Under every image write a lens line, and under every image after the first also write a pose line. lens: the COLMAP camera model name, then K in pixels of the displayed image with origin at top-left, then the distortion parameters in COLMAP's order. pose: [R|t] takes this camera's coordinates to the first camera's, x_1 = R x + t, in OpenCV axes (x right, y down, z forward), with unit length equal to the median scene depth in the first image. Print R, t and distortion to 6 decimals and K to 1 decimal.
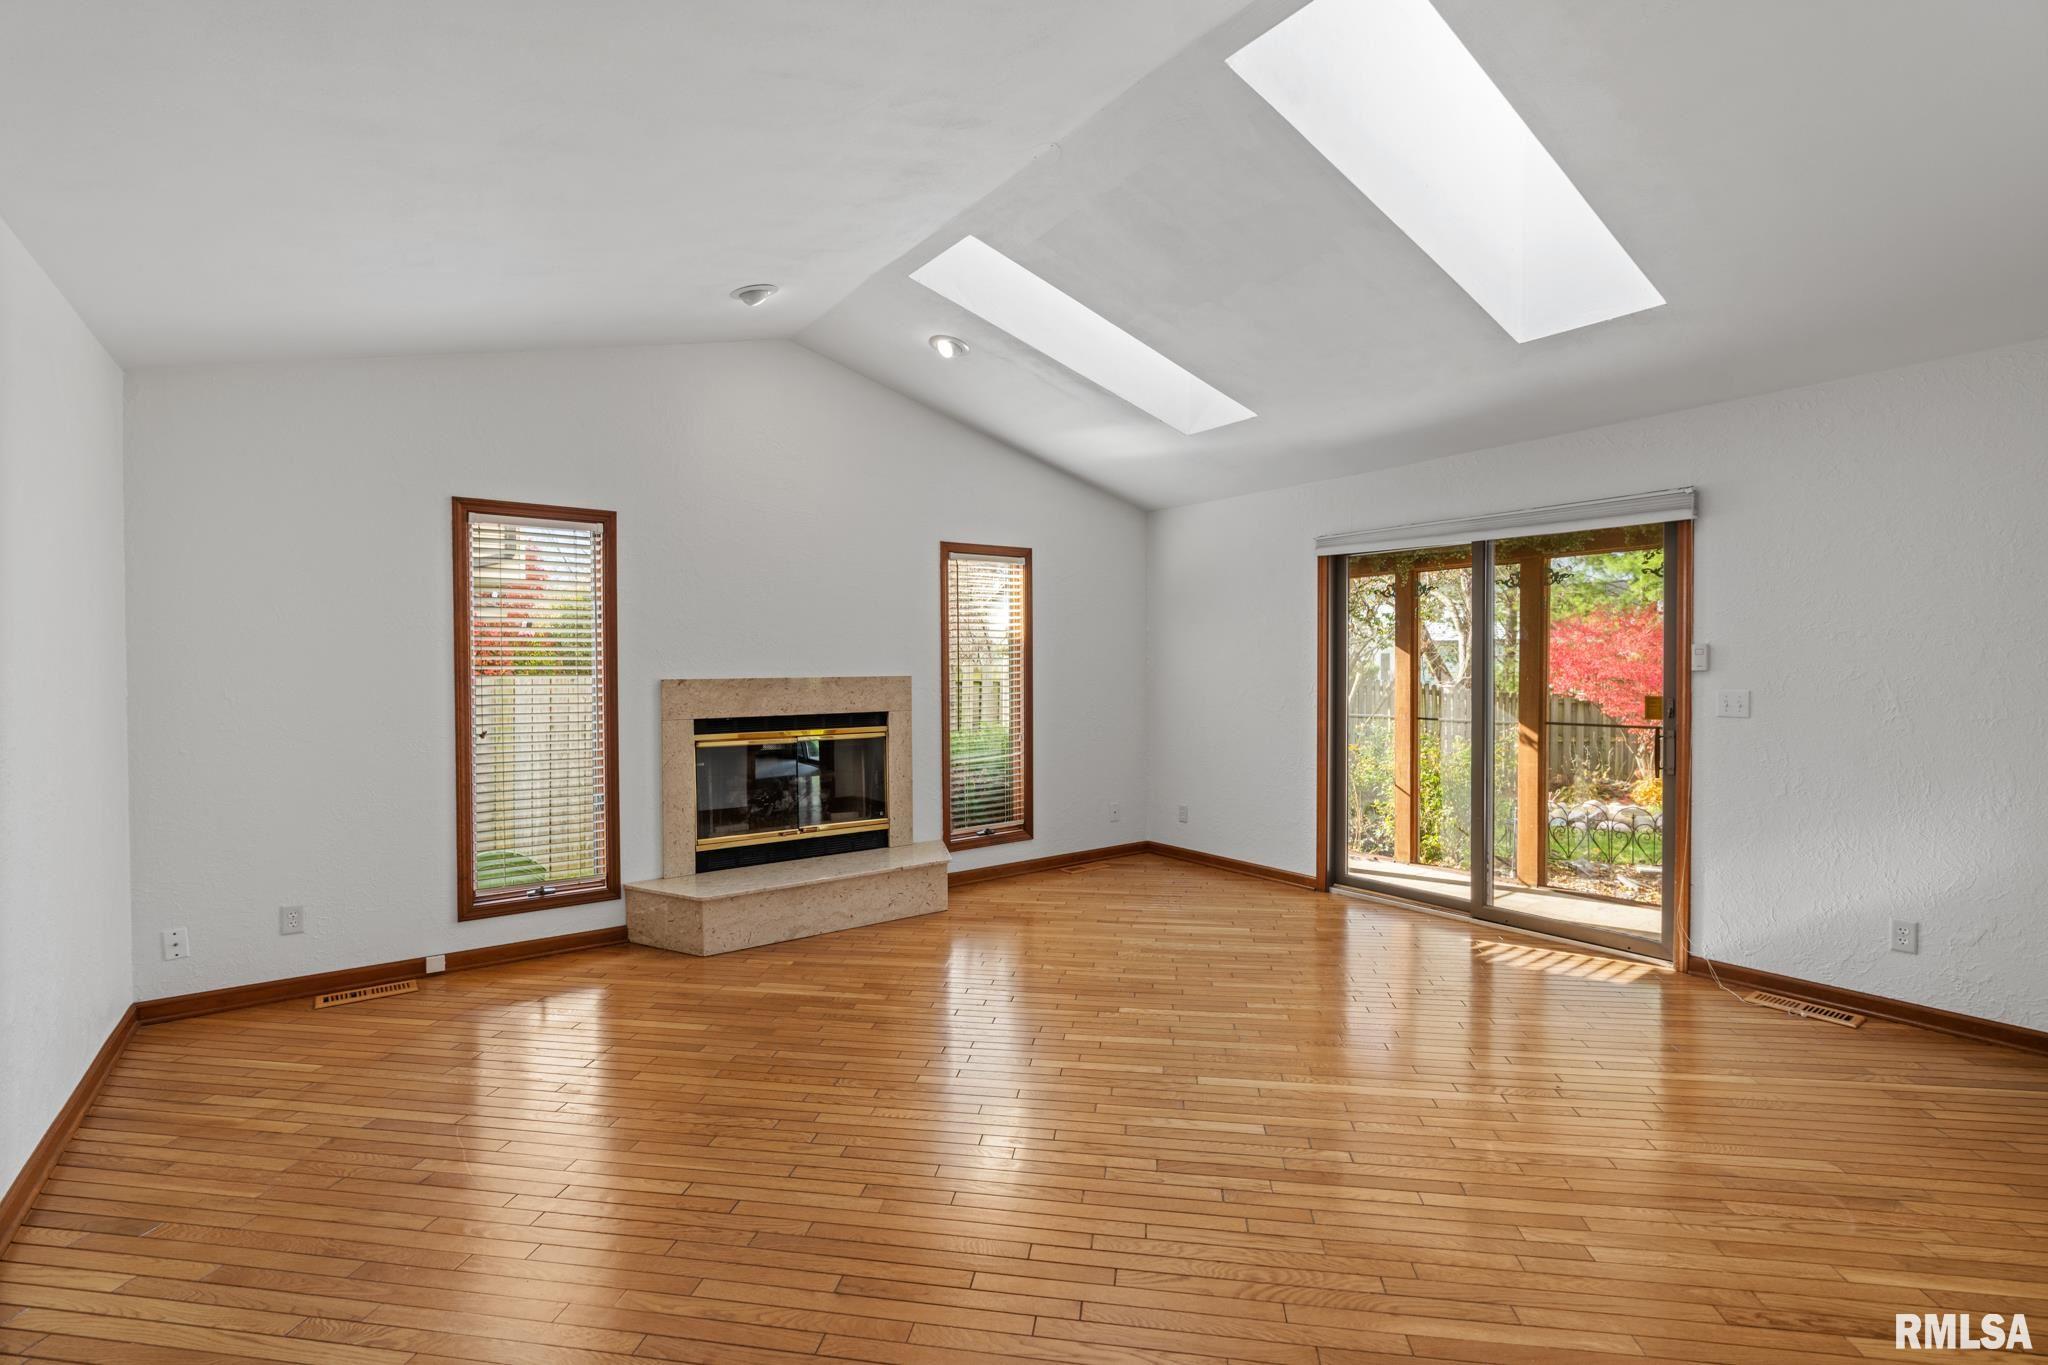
lens RADIAL K [[901.0, 0, 1032.2], [0, 901.0, 693.5], [0, 0, 1]] dist [-0.003724, -0.000360]
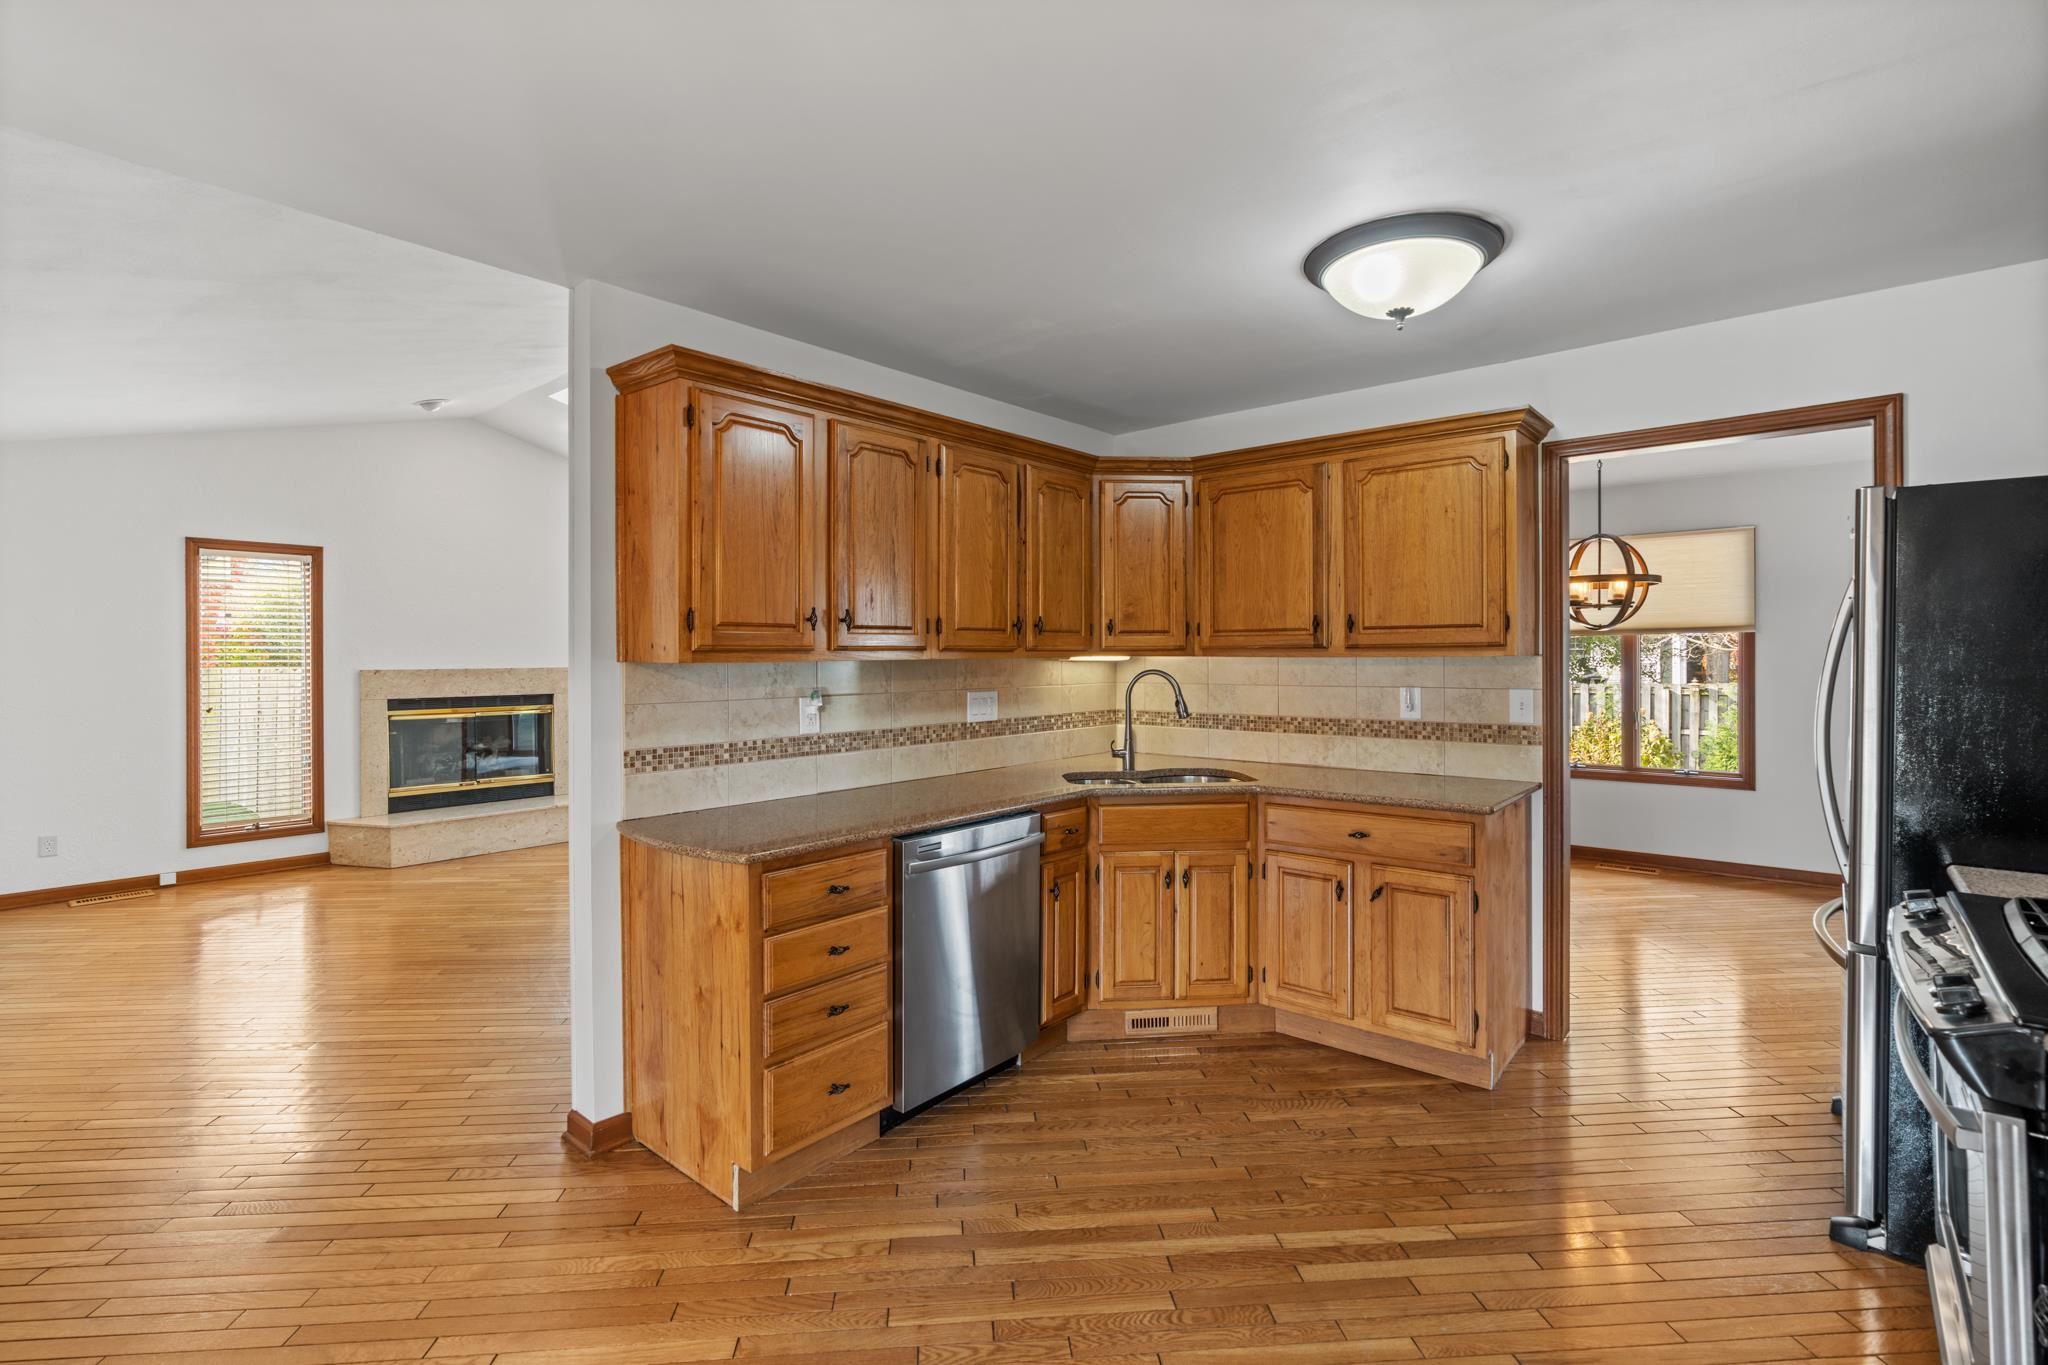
lens RADIAL K [[919.1, 0, 1024.4], [0, 919.1, 669.8], [0, 0, 1]] dist [0.000726, 0.000985]
pose [[0.977566, -0.001341, 0.210624, 0.281762], [0.004965, 0.999849, -0.016678, 0.012126], [-0.210570, 0.017350, 0.977425, -0.579913]]
